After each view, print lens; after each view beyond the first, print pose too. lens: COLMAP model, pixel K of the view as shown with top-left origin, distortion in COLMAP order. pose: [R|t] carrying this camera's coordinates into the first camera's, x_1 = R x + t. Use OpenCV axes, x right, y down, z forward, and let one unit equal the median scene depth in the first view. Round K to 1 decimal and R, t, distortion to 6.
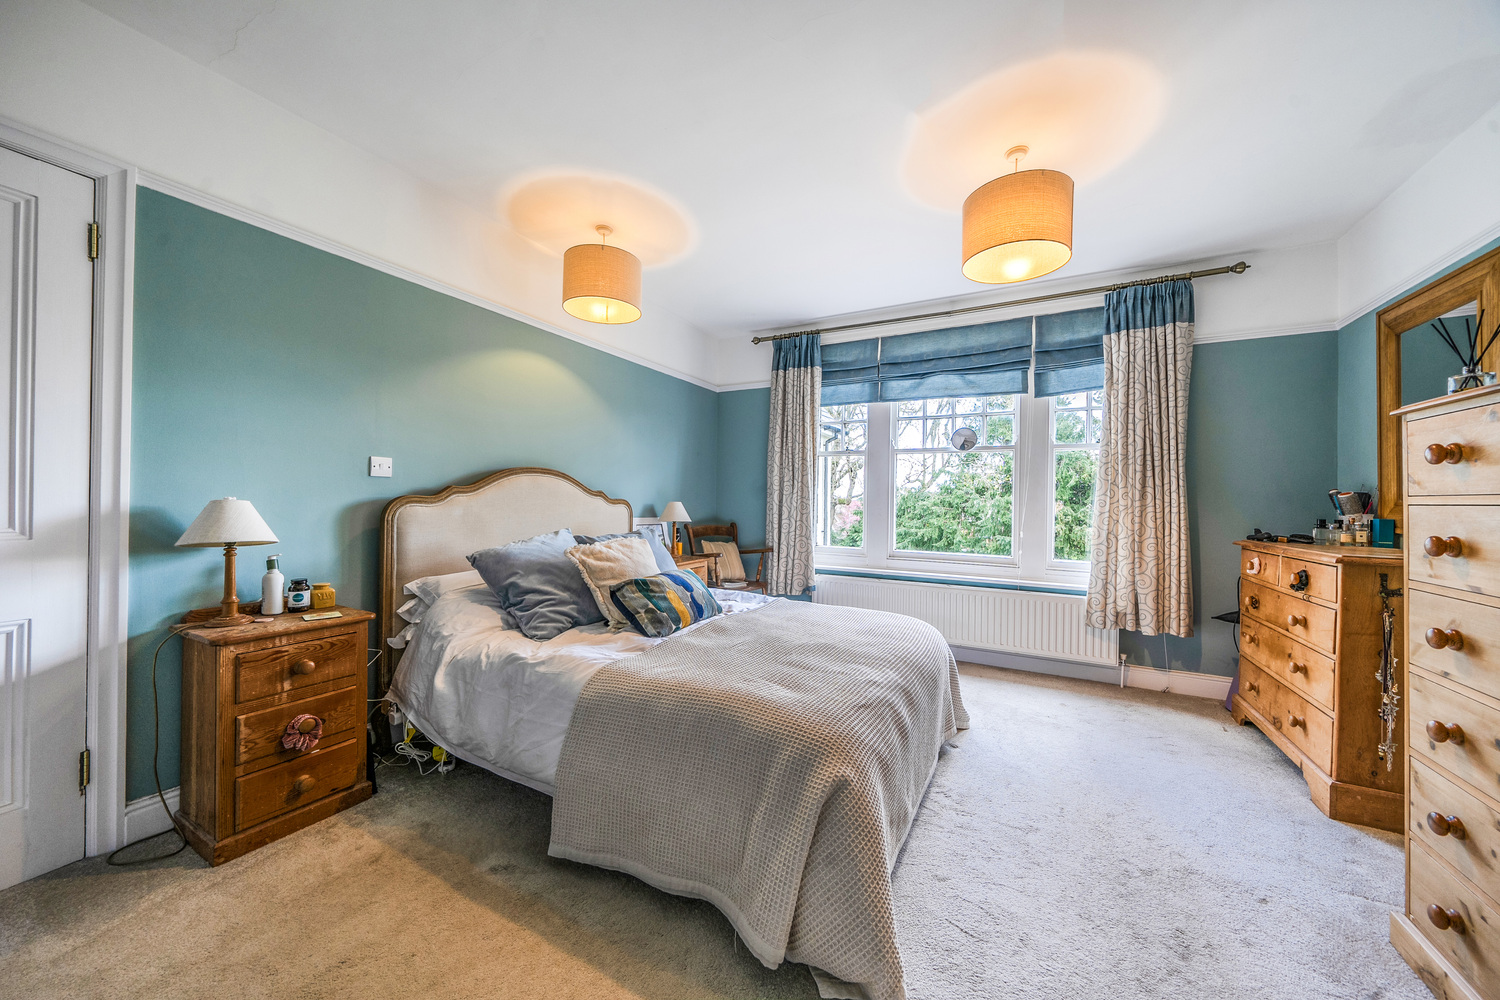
lens RADIAL K [[534.6, 0, 745.4], [0, 534.6, 499.0], [0, 0, 1]] dist [-0.008974, 0.000235]
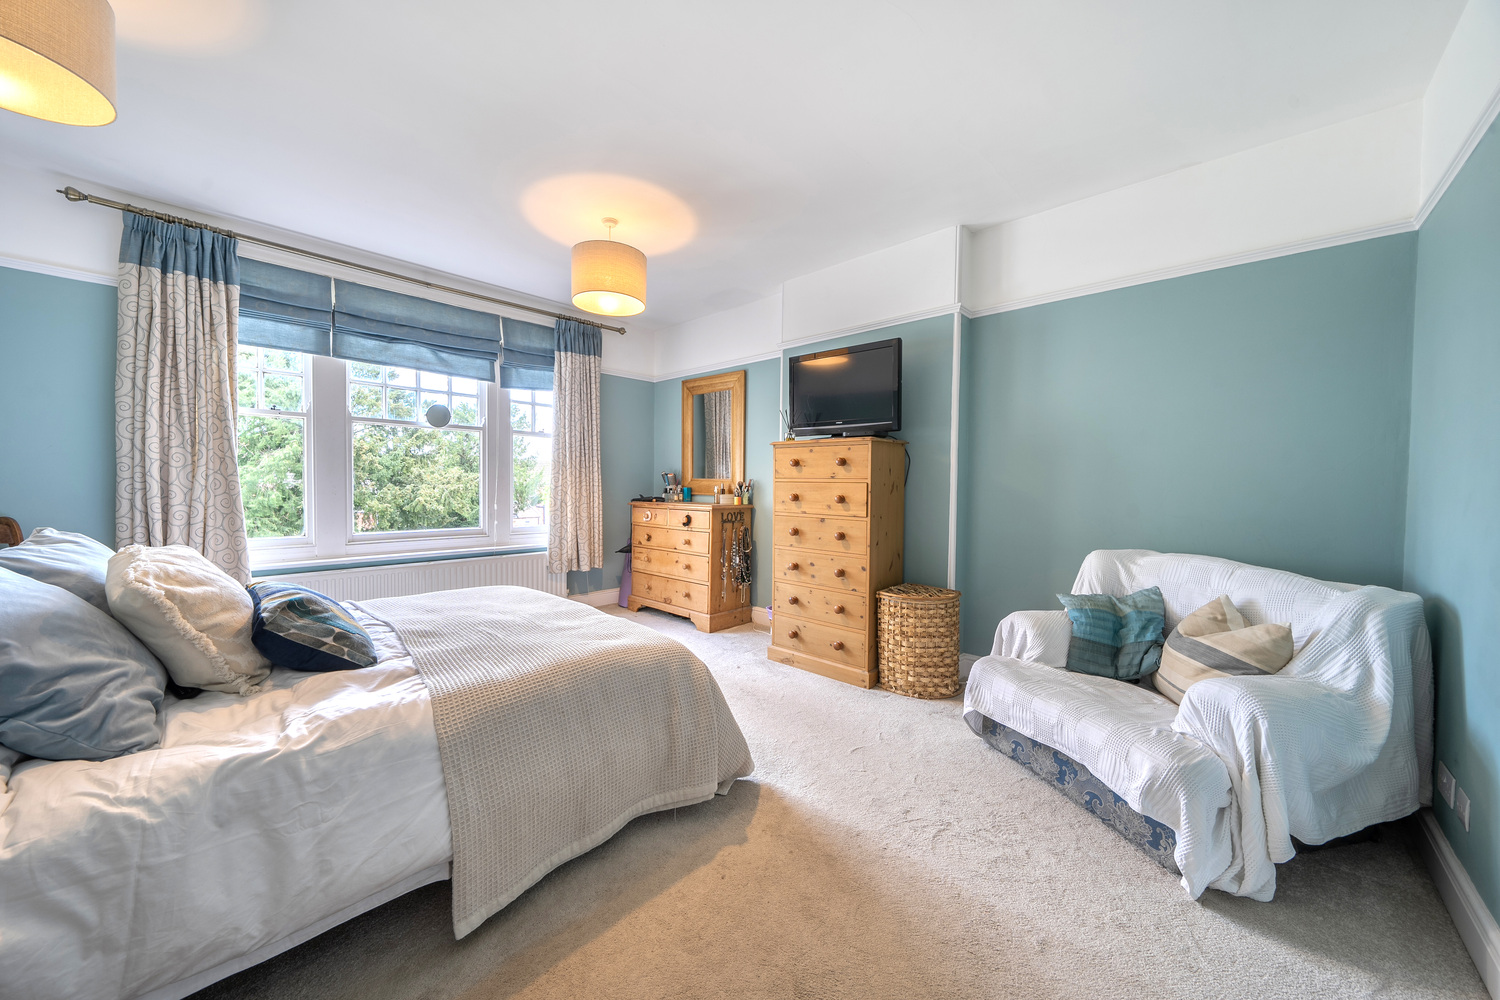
lens RADIAL K [[559.1, 0, 748.3], [0, 559.1, 494.4], [0, 0, 1]] dist [-0.005219, -0.000117]
pose [[0.220741, -0.031825, 0.974813, -0.580520], [-0.011356, 0.999316, 0.035196, -0.009026], [-0.975266, -0.018839, 0.220228, 0.231621]]
